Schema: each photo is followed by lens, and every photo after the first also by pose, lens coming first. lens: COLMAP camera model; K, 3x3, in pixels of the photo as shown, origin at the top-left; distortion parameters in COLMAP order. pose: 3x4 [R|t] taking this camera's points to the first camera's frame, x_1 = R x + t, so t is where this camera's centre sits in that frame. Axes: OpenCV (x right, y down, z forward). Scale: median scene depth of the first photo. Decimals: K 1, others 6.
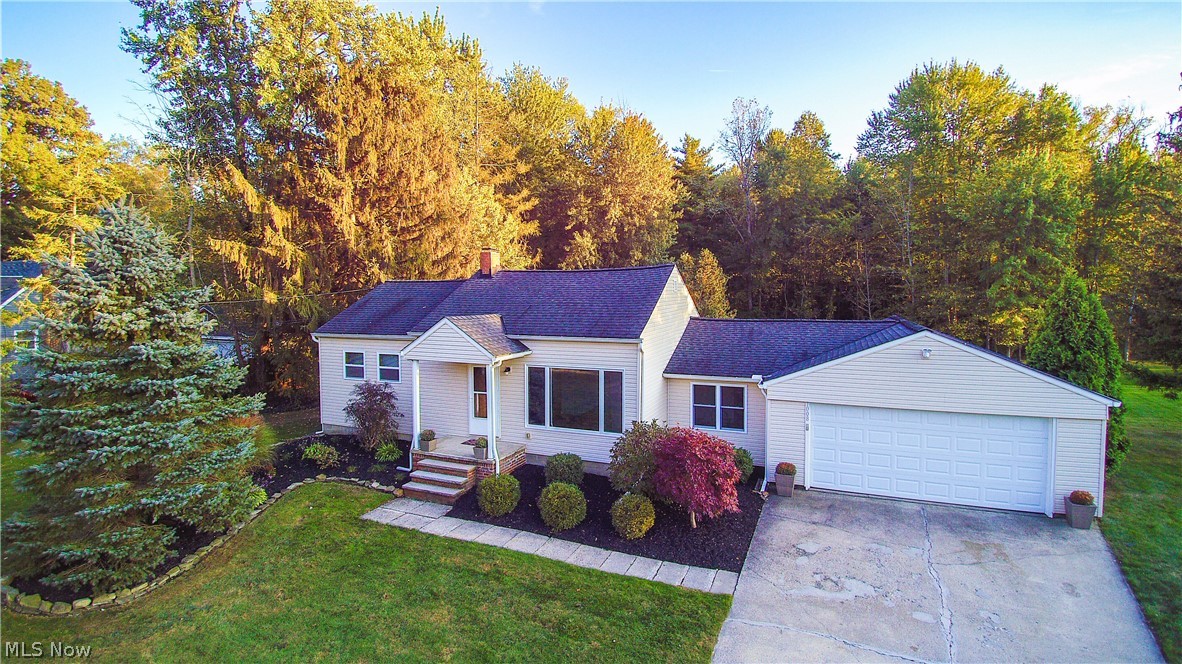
lens RADIAL K [[561.7, 0, 598.2], [0, 561.7, 302.1], [0, 0, 1]] dist [-0.030880, -0.017647]
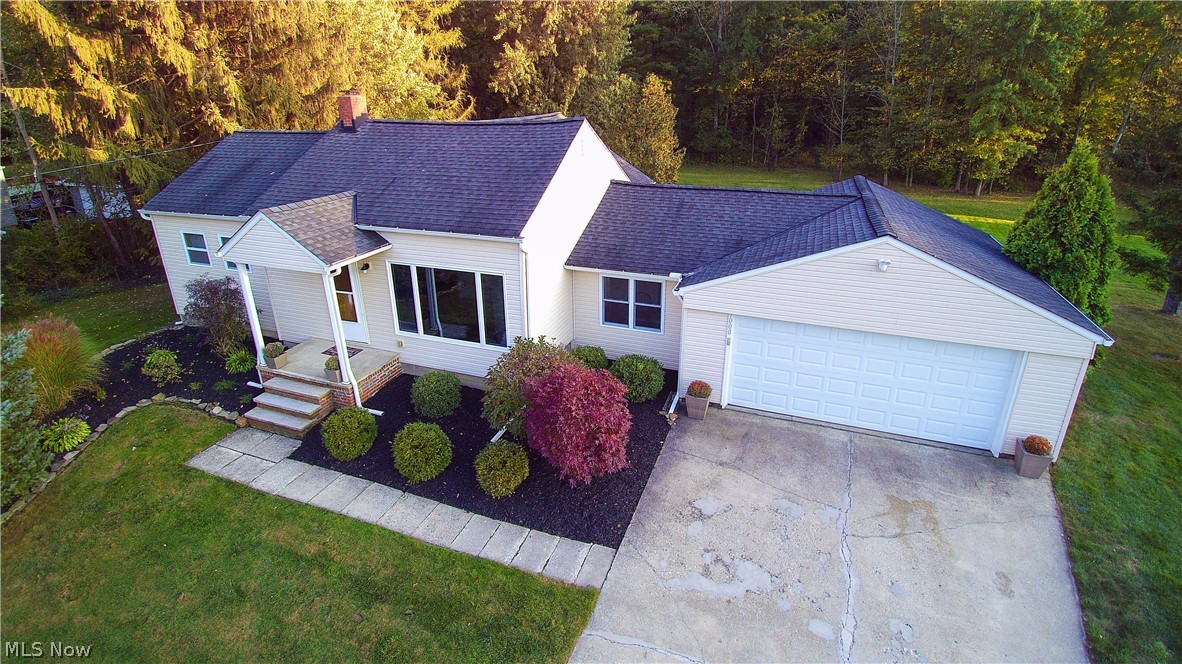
lens RADIAL K [[561.7, 0, 598.2], [0, 561.7, 302.1], [0, 0, 1]] dist [-0.030880, -0.017647]
pose [[0.998677, -0.017146, 0.048482, 0.140416], [0.000070, 0.943235, 0.332126, -0.103892], [-0.051424, -0.331683, 0.941988, 0.244981]]
